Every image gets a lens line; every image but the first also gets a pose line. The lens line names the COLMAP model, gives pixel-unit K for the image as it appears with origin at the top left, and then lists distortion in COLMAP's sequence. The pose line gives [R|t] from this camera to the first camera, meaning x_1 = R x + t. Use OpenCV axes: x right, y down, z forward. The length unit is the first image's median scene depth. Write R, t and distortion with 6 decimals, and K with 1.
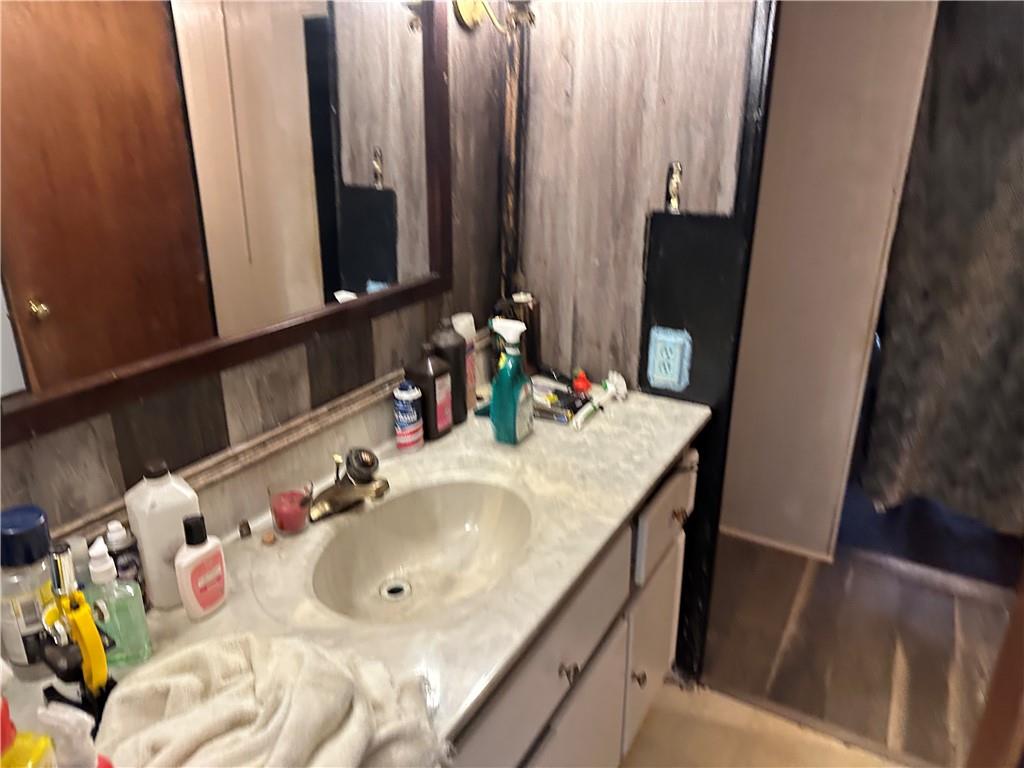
lens RADIAL K [[753.1, 0, 514.6], [0, 753.1, 383.7], [0, 0, 1]] dist [0.026270, -0.010936]
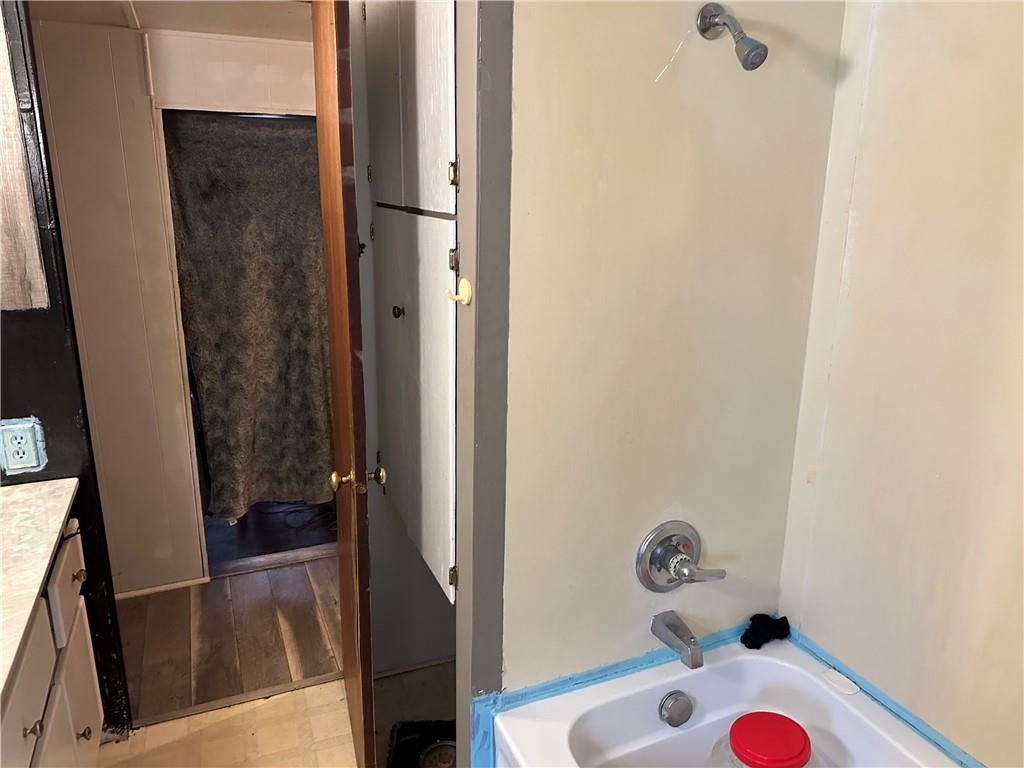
lens RADIAL K [[753.1, 0, 513.6], [0, 753.1, 382.5], [0, 0, 1]] dist [0.026270, -0.010936]
pose [[0.617027, -0.209890, 0.758435, -0.135262], [0.270709, 0.961568, 0.045869, 0.016924], [-0.738915, 0.177013, 0.650132, -0.191475]]
